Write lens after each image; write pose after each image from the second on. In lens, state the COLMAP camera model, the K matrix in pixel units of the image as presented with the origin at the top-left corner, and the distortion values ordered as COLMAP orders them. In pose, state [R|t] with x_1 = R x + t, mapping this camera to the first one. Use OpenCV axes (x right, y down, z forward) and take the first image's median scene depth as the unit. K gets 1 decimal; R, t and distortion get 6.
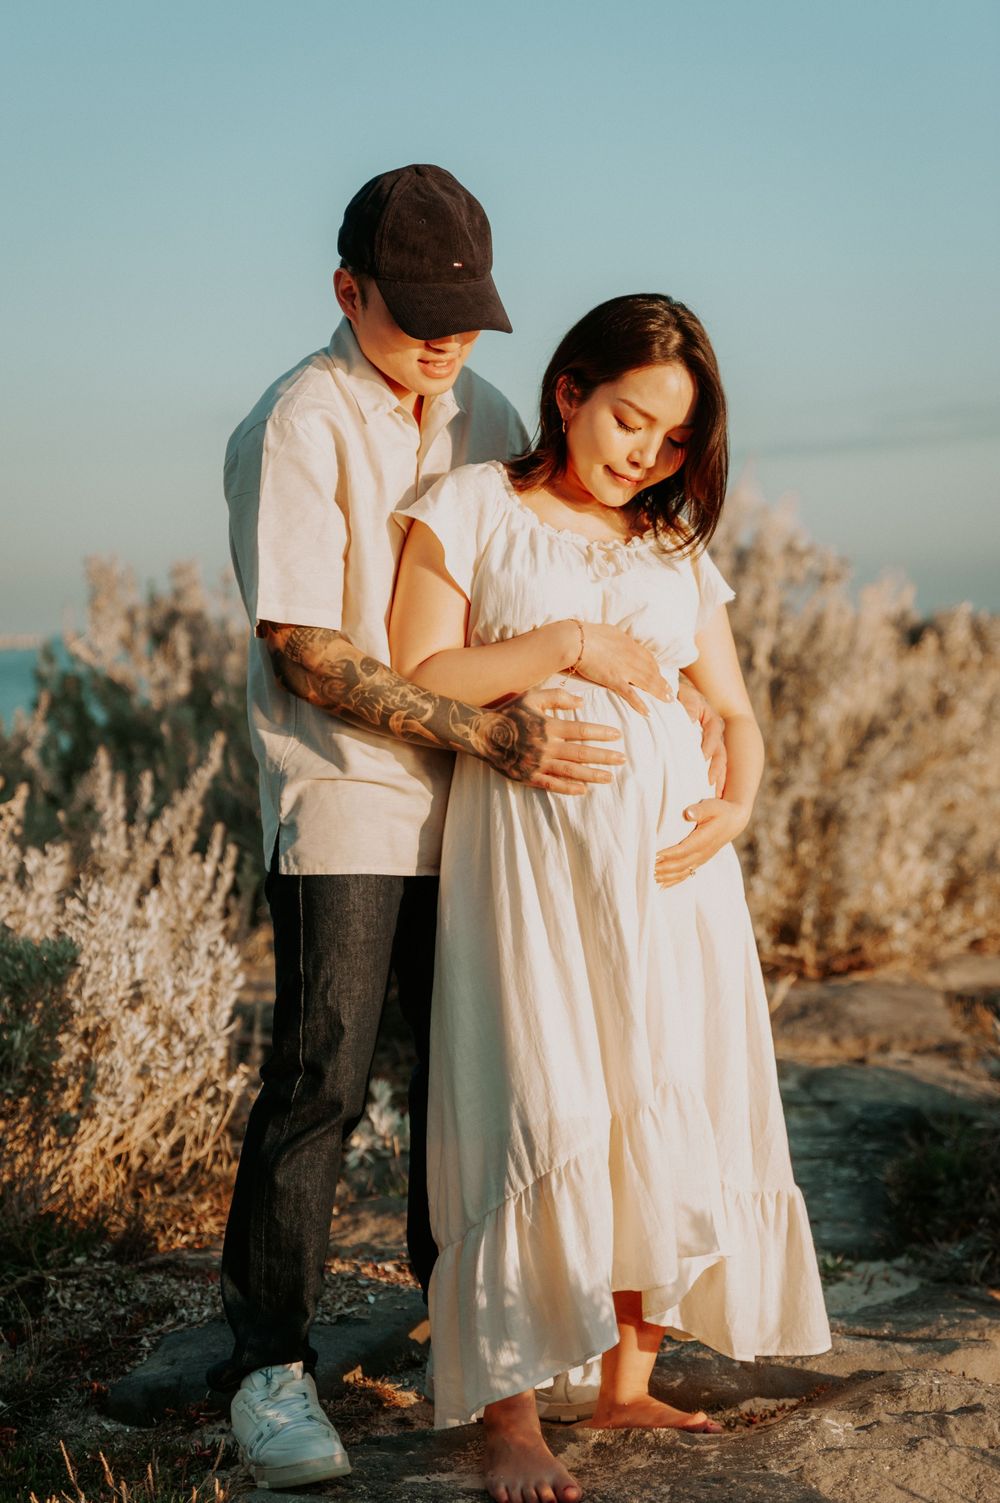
lens RADIAL K [[2472.0, 0, 545.4], [0, 2472.0, 750.4], [0, 0, 1]] dist [-0.003491, 0.044895]
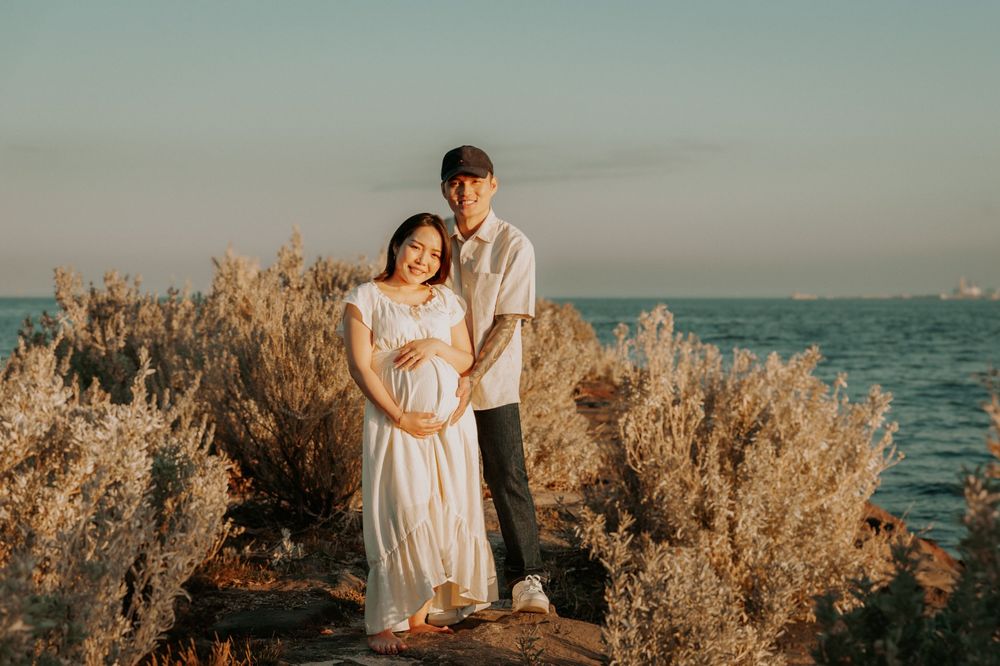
lens RADIAL K [[1644.7, 0, 541.3], [0, 1644.7, 295.5], [0, 0, 1]] dist [-0.003491, 0.044895]
pose [[0.986264, 0.026783, 0.162988, -0.092963], [-0.017733, 0.998232, -0.056729, 0.003994], [-0.164220, 0.053059, 0.984996, -0.547827]]
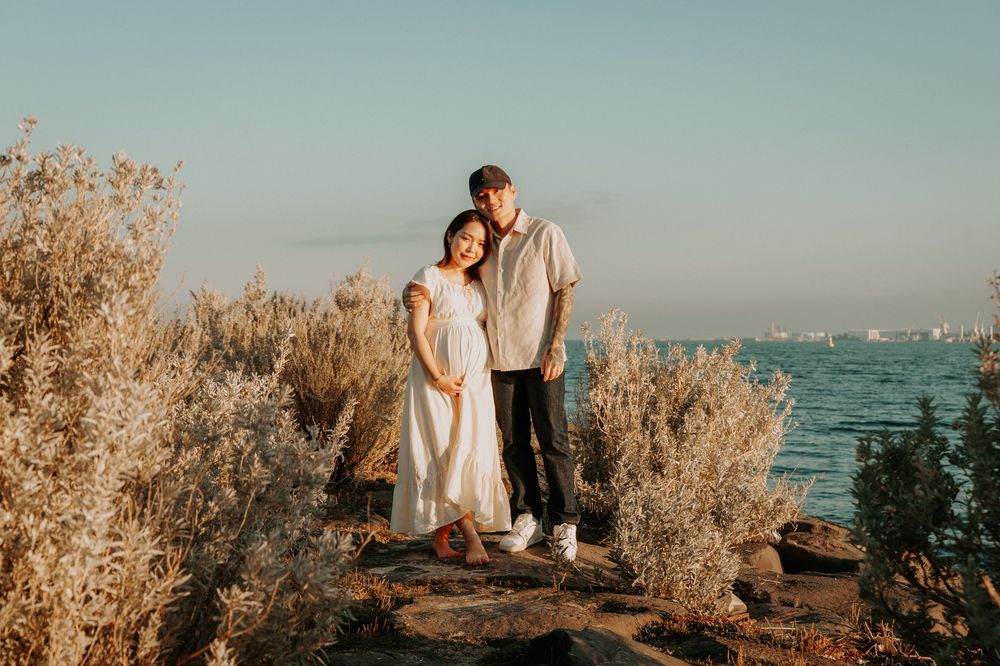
lens RADIAL K [[1383.2, 0, 500.0], [0, 1383.2, 333.0], [0, 0, 1]] dist [0.001900, 0.000475]
pose [[0.976582, 0.027827, 0.213340, -0.224275], [-0.015525, 0.998130, -0.059121, 0.054594], [-0.214586, 0.054424, 0.975188, -0.656122]]
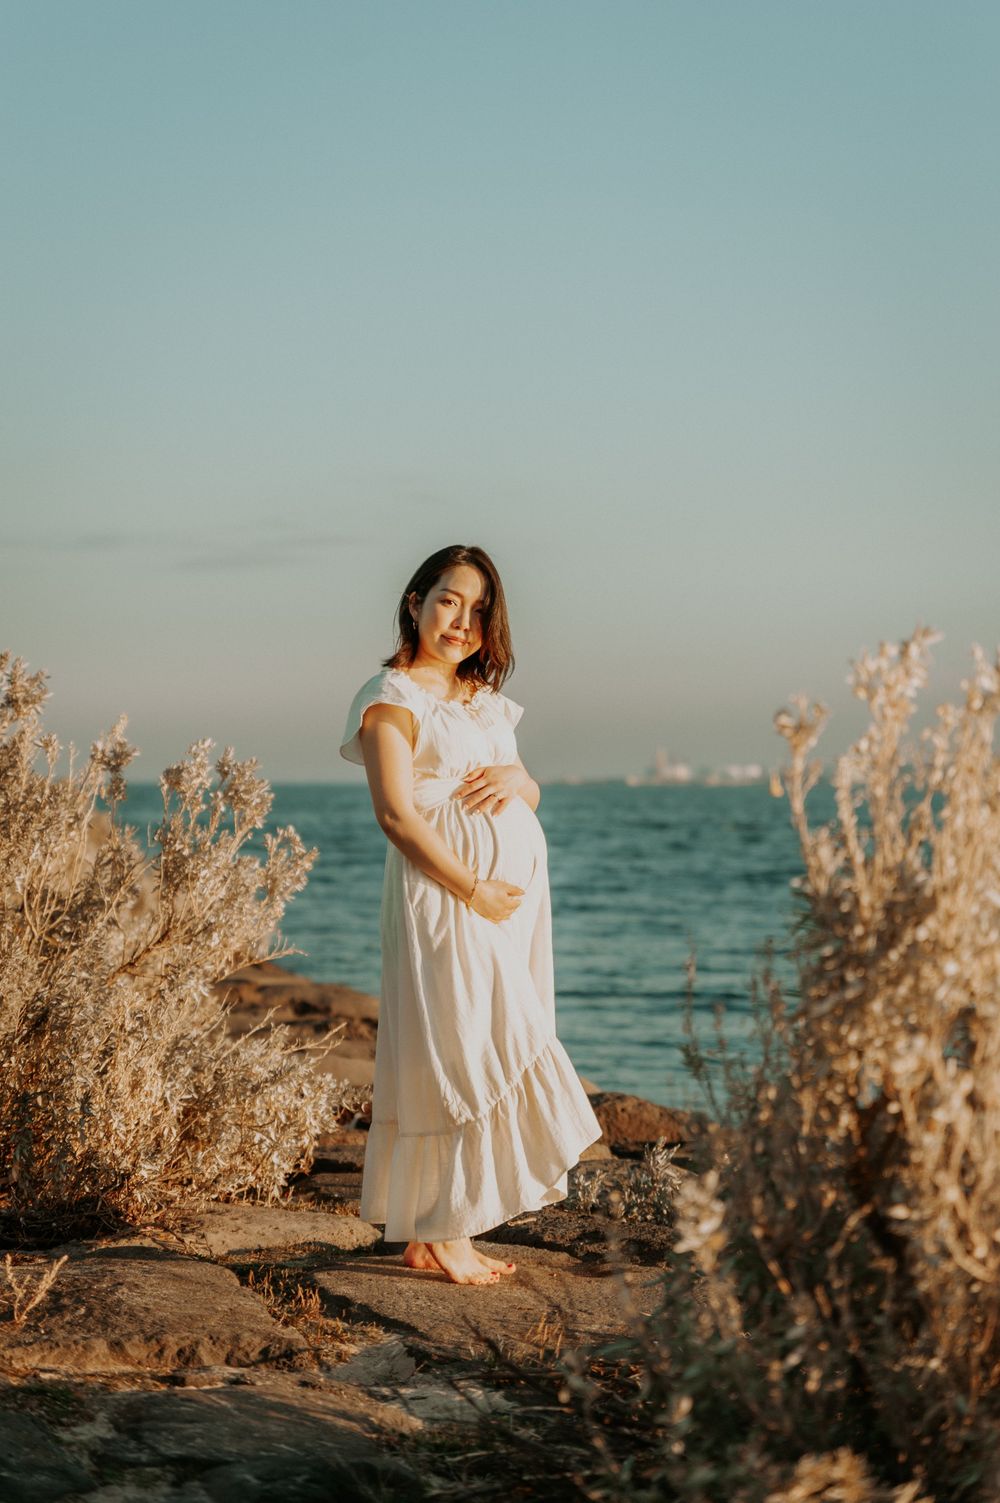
lens RADIAL K [[2850.0, 0, 495.7], [0, 2850.0, 747.5], [0, 0, 1]] dist [0.012977, 0.143557]
pose [[0.942522, 0.029912, 0.332803, -0.078107], [-0.007779, 0.997679, -0.067640, 0.003834], [-0.334054, 0.061163, 0.940567, 0.285869]]
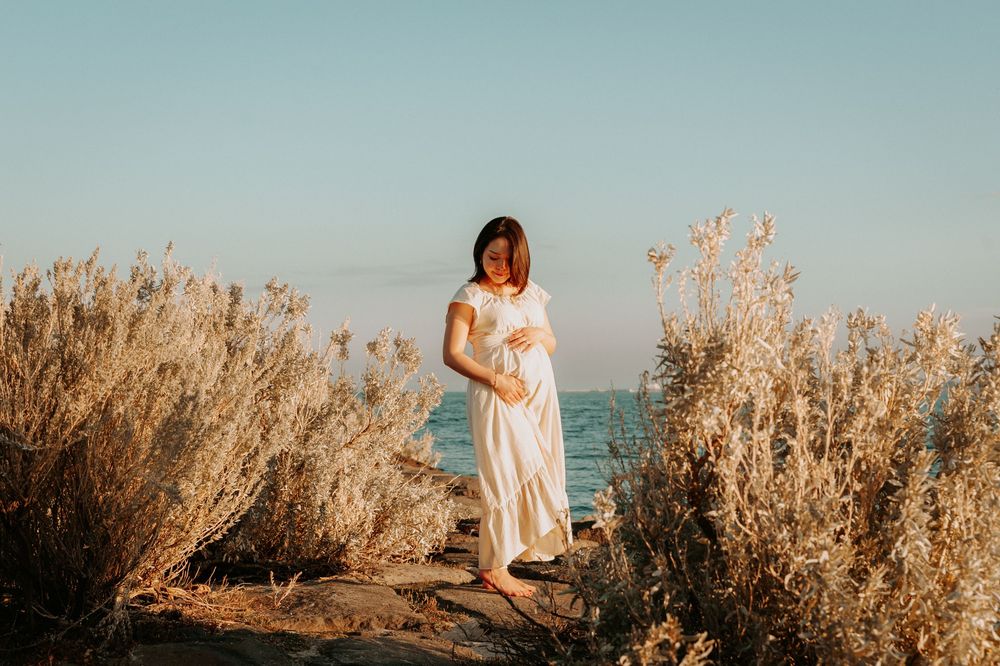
lens RADIAL K [[1443.7, 0, 500.0], [0, 1443.7, 333.0], [0, 0, 1]] dist [0.015086, 0.027073]
pose [[0.955518, 0.036997, 0.292602, -0.041929], [-0.010027, 0.995602, -0.093144, 0.048577], [-0.294761, 0.086067, 0.951687, 0.304625]]
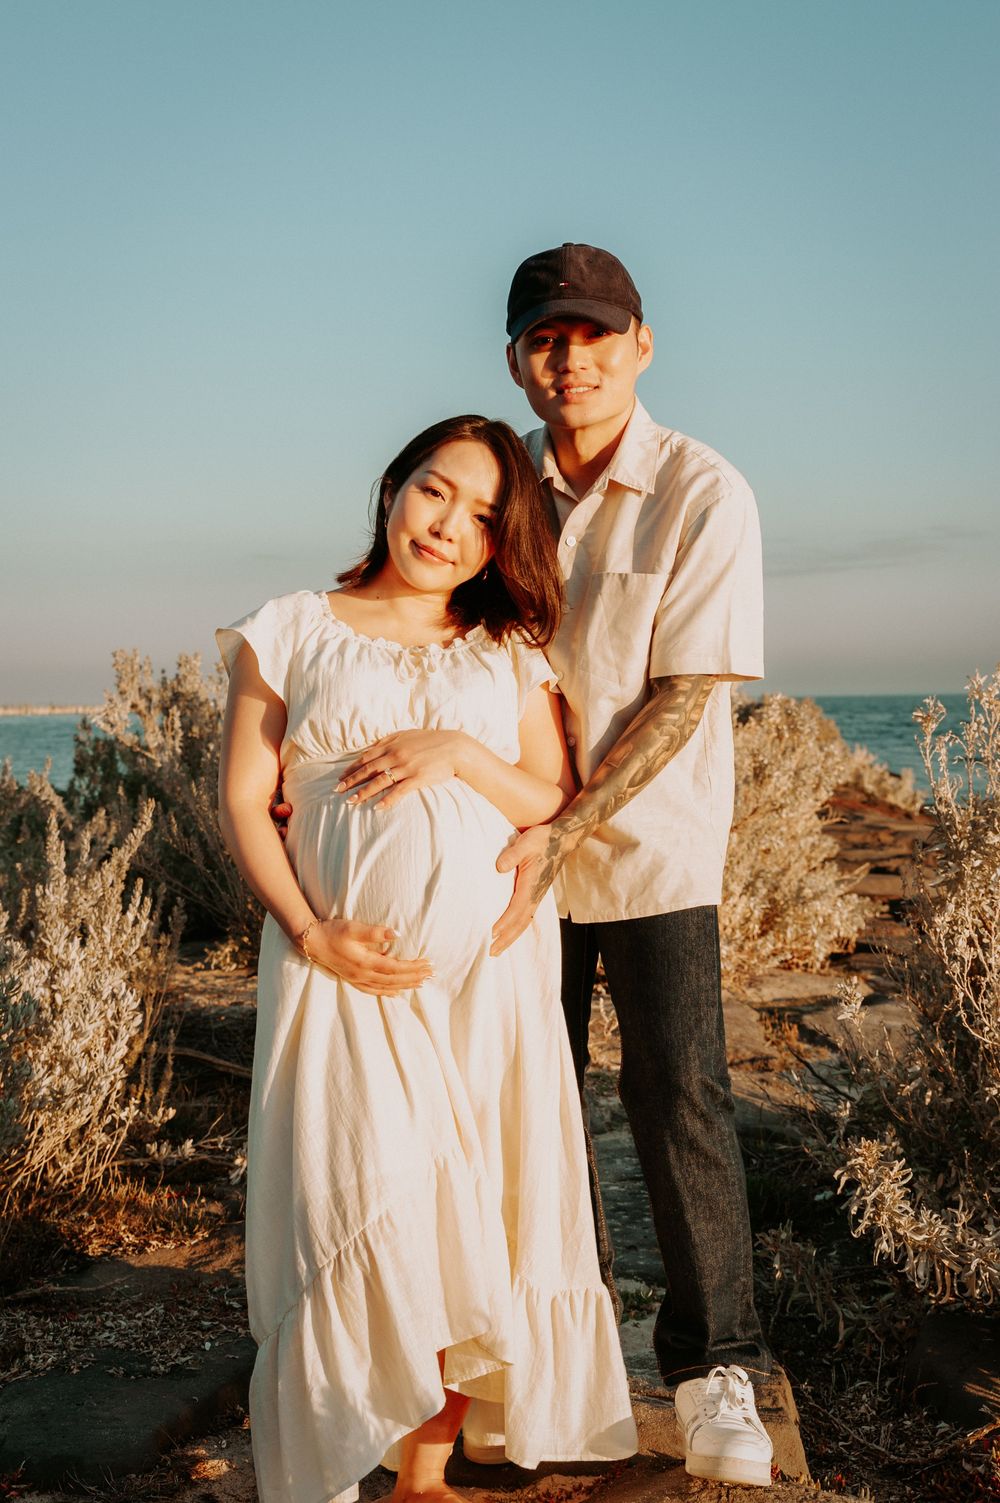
lens RADIAL K [[1747.6, 0, 492.7], [0, 1747.6, 699.2], [0, 0, 1]] dist [-0.002480, 0.021660]
pose [[0.999940, 0.010769, 0.001859, 0.039701], [-0.010658, 0.998587, -0.052054, -0.016137], [-0.002417, 0.052031, 0.998643, 0.186143]]
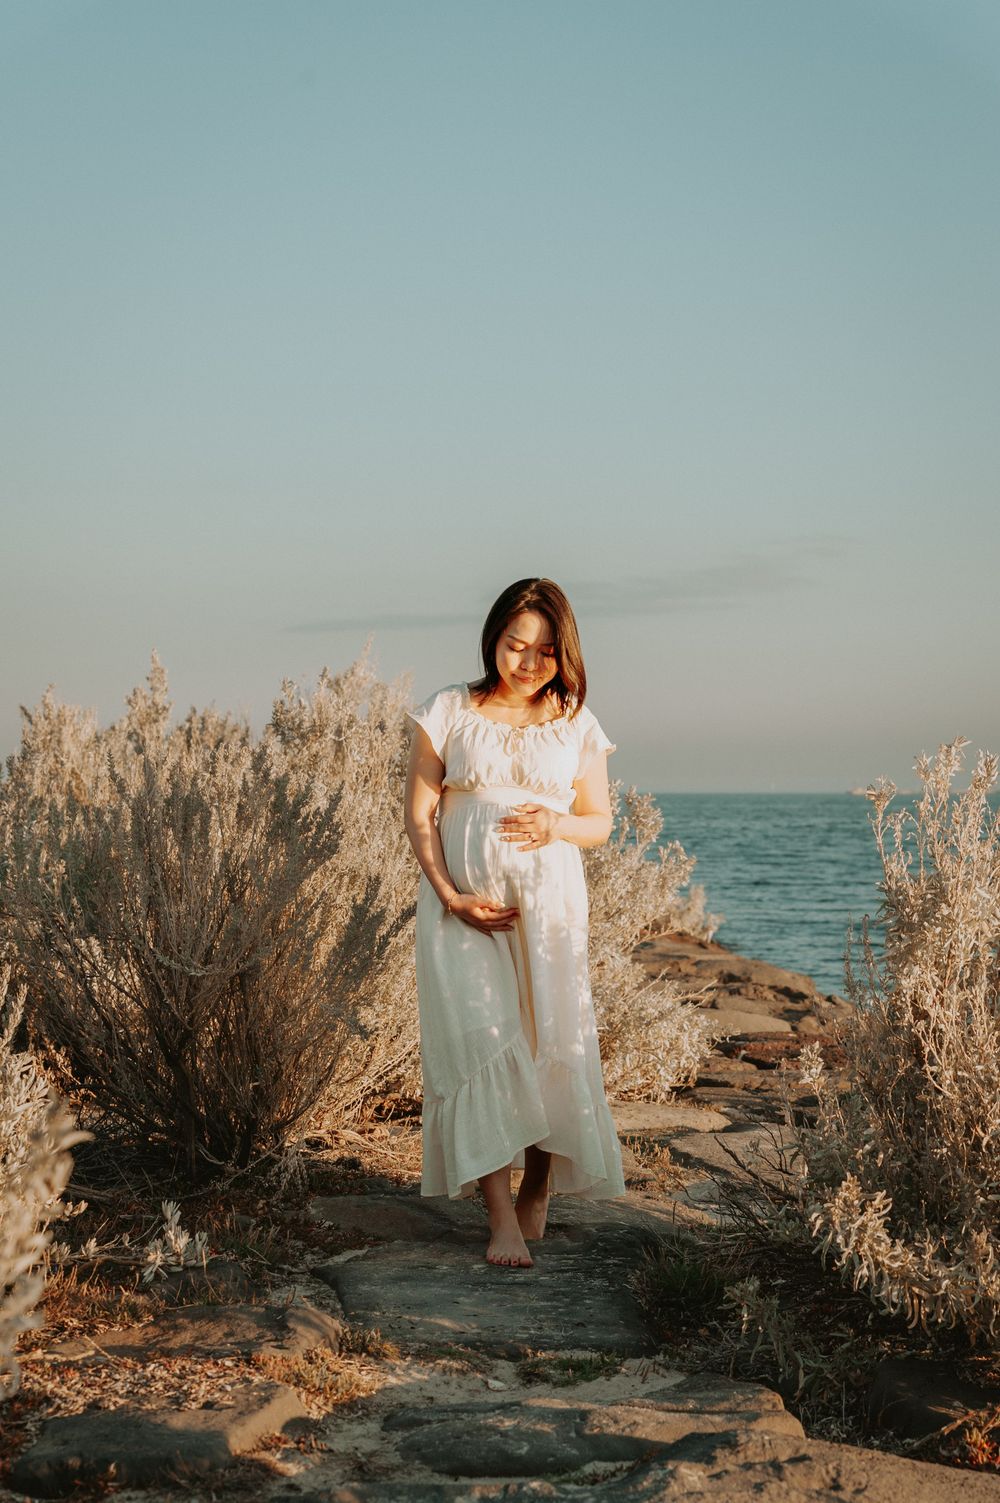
lens RADIAL K [[2413.0, 0, 500.0], [0, 2413.0, 751.5], [0, 0, 1]] dist [-0.010908, 0.022253]
pose [[0.986443, 0.029375, 0.161455, -0.108314], [-0.018067, 0.997308, -0.071069, 0.009496], [-0.163108, 0.067189, 0.984318, -0.086275]]
